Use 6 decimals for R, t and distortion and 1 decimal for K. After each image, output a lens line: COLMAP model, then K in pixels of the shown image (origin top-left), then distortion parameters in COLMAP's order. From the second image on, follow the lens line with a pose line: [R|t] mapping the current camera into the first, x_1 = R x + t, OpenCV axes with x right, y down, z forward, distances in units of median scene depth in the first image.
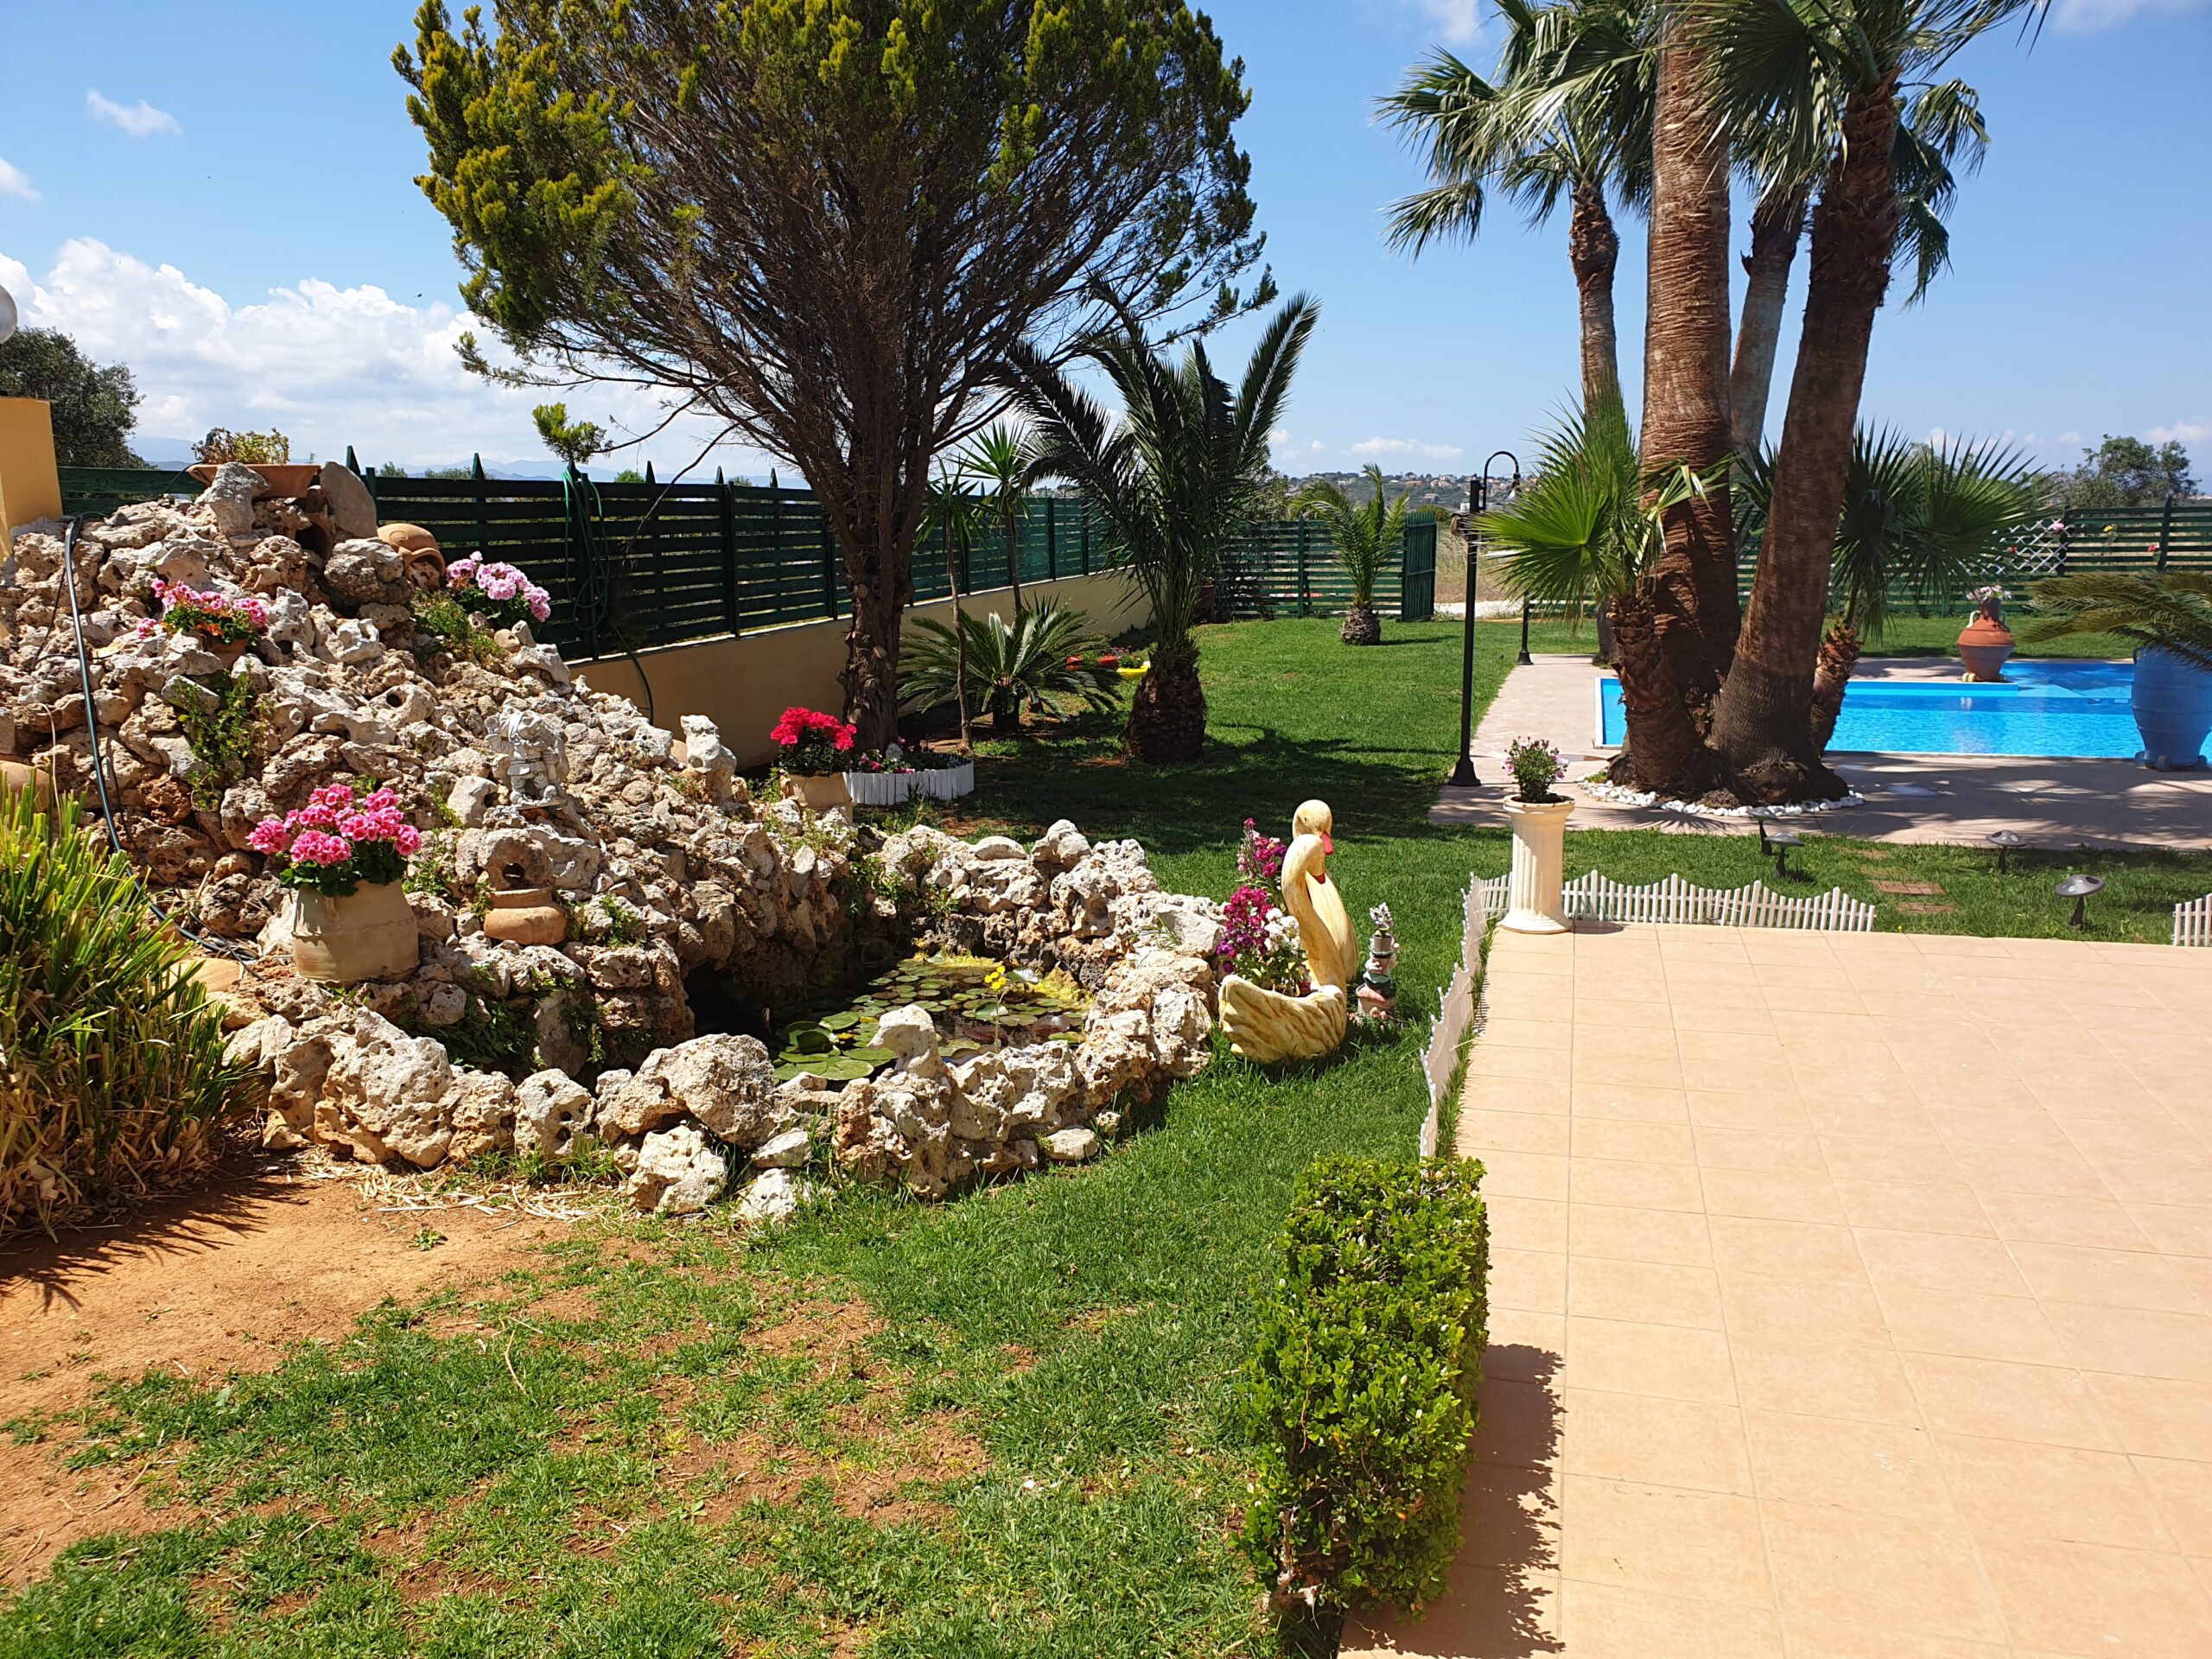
lens RADIAL K [[1713.8, 0, 1094.2], [0, 1713.8, 843.6], [0, 0, 1]] dist [0.058702, -0.078846]
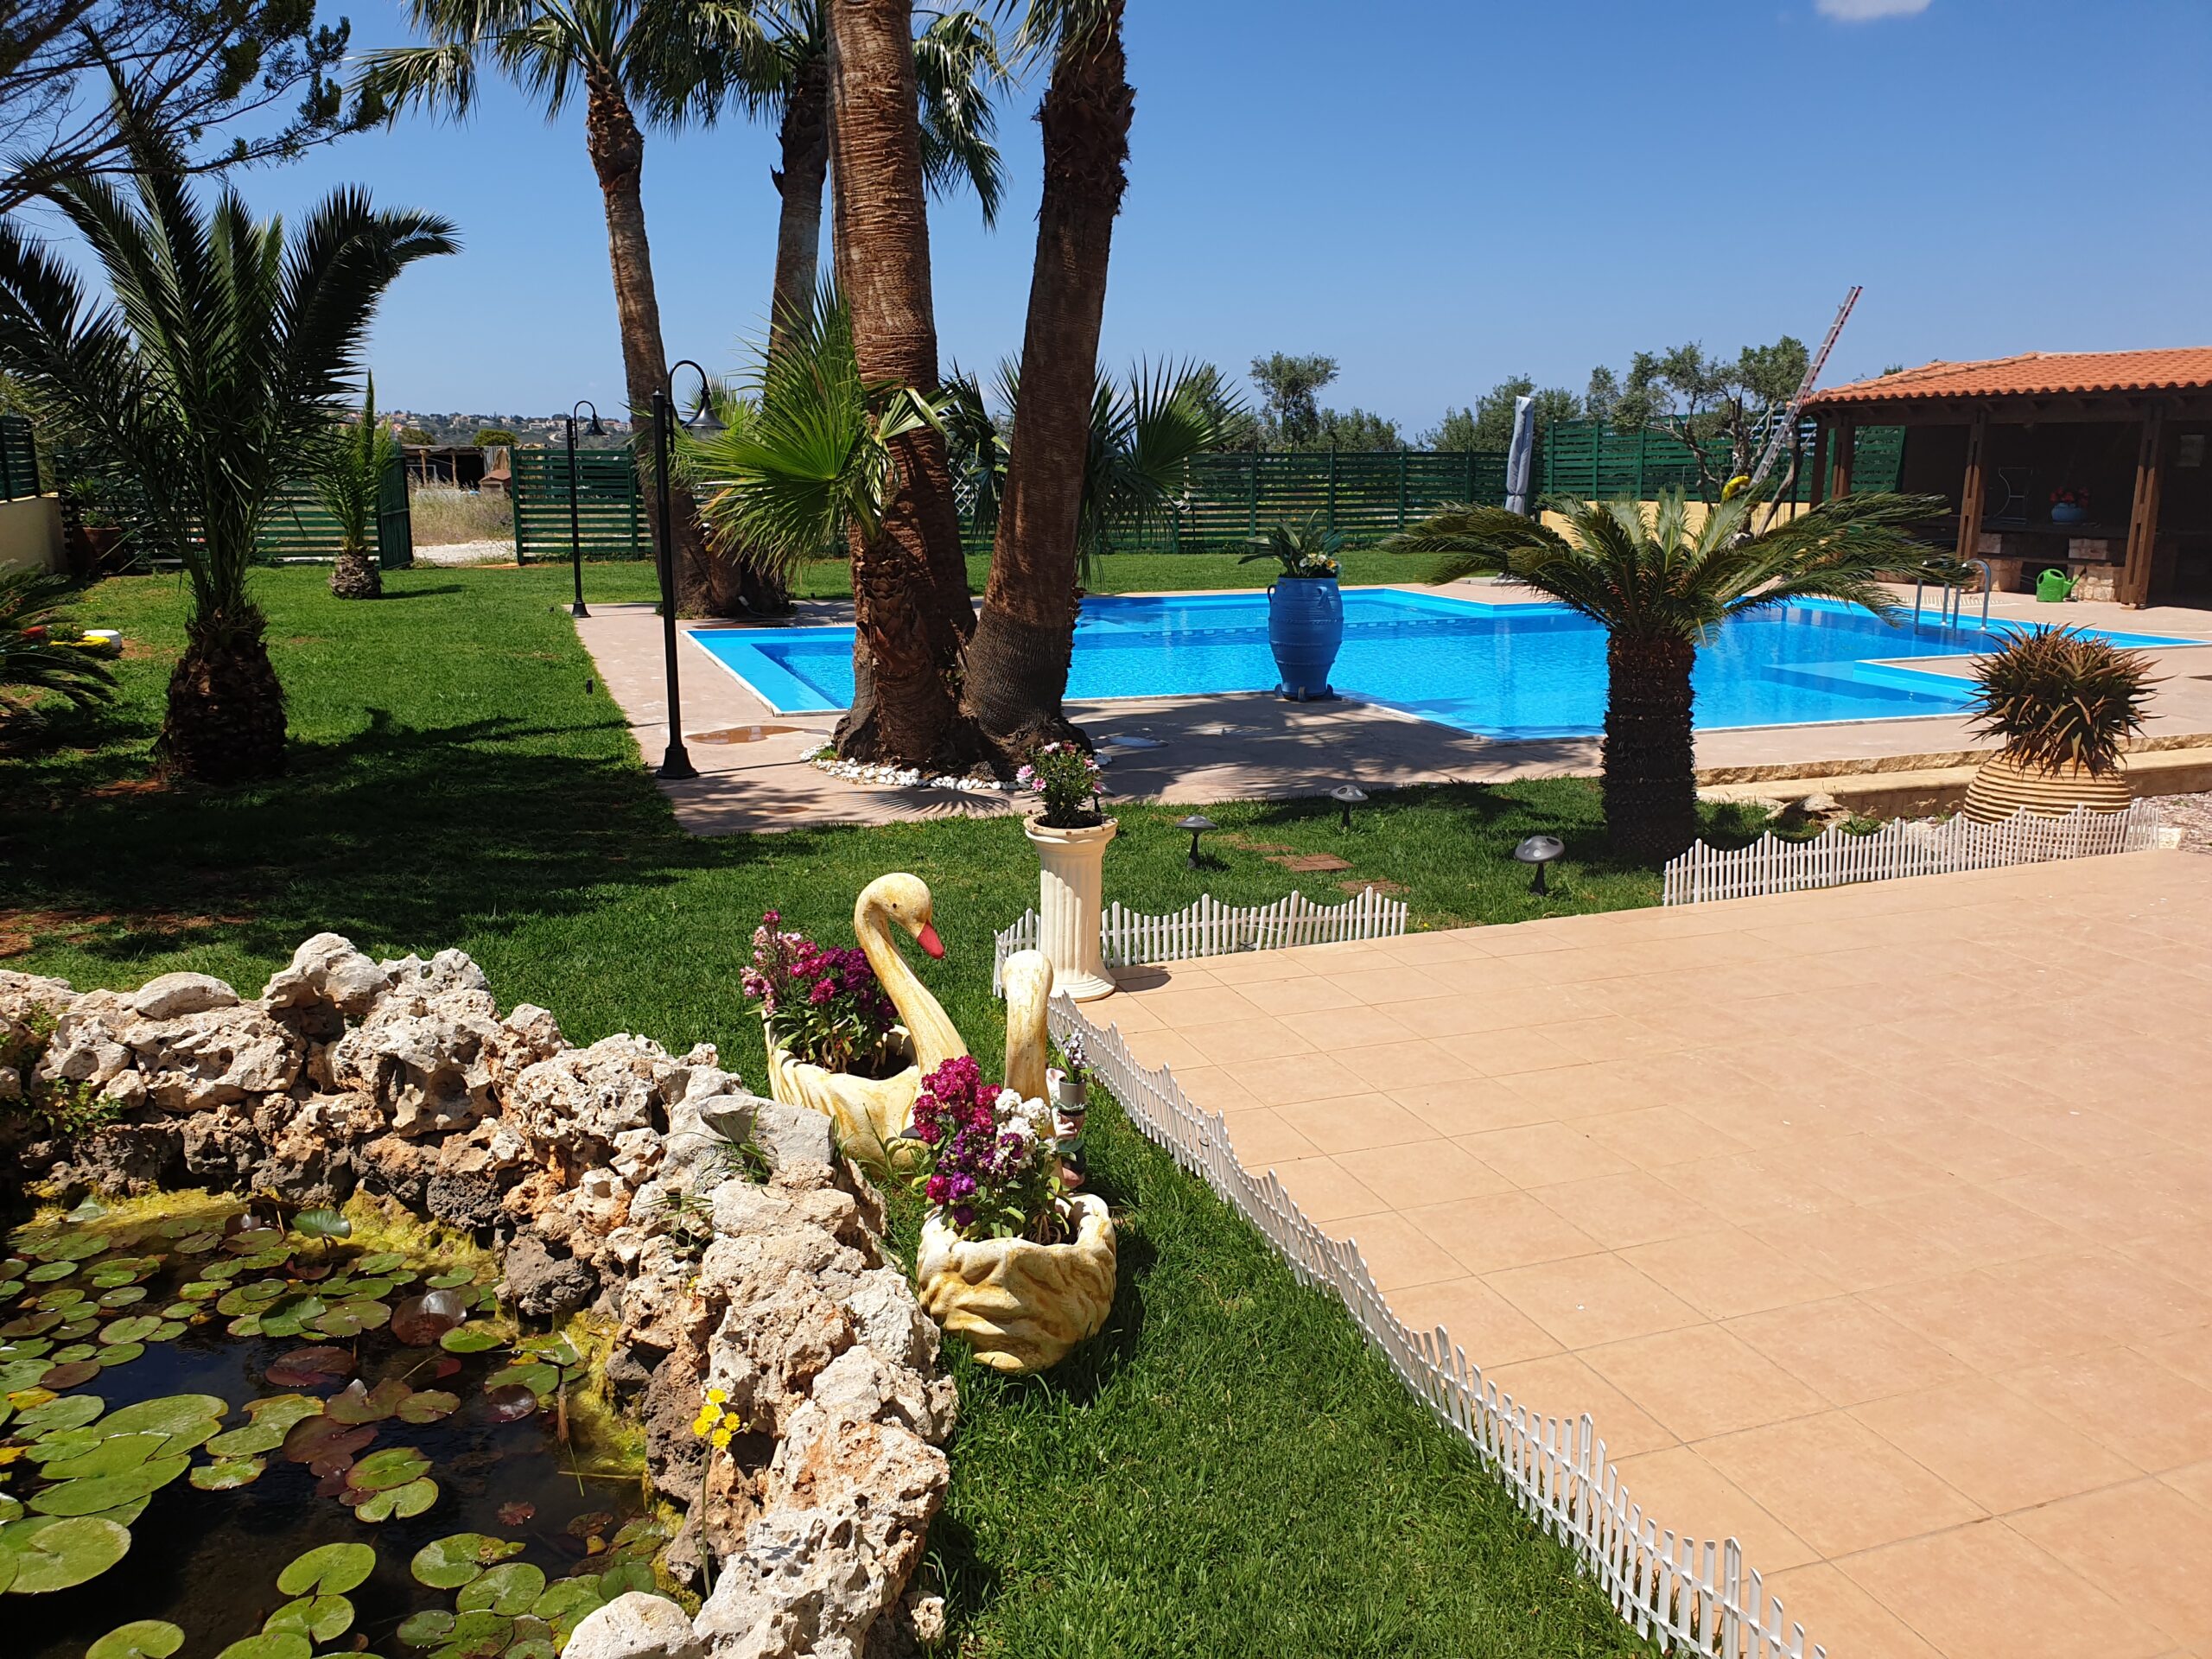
lens RADIAL K [[1713.8, 0, 1124.1], [0, 1713.8, 825.2], [0, 0, 1]] dist [0.058702, -0.078846]
pose [[0.809470, -0.108091, 0.577127, -0.132811], [0.095052, 0.994068, 0.052862, -0.055228], [-0.579417, 0.012067, 0.814942, 0.361049]]
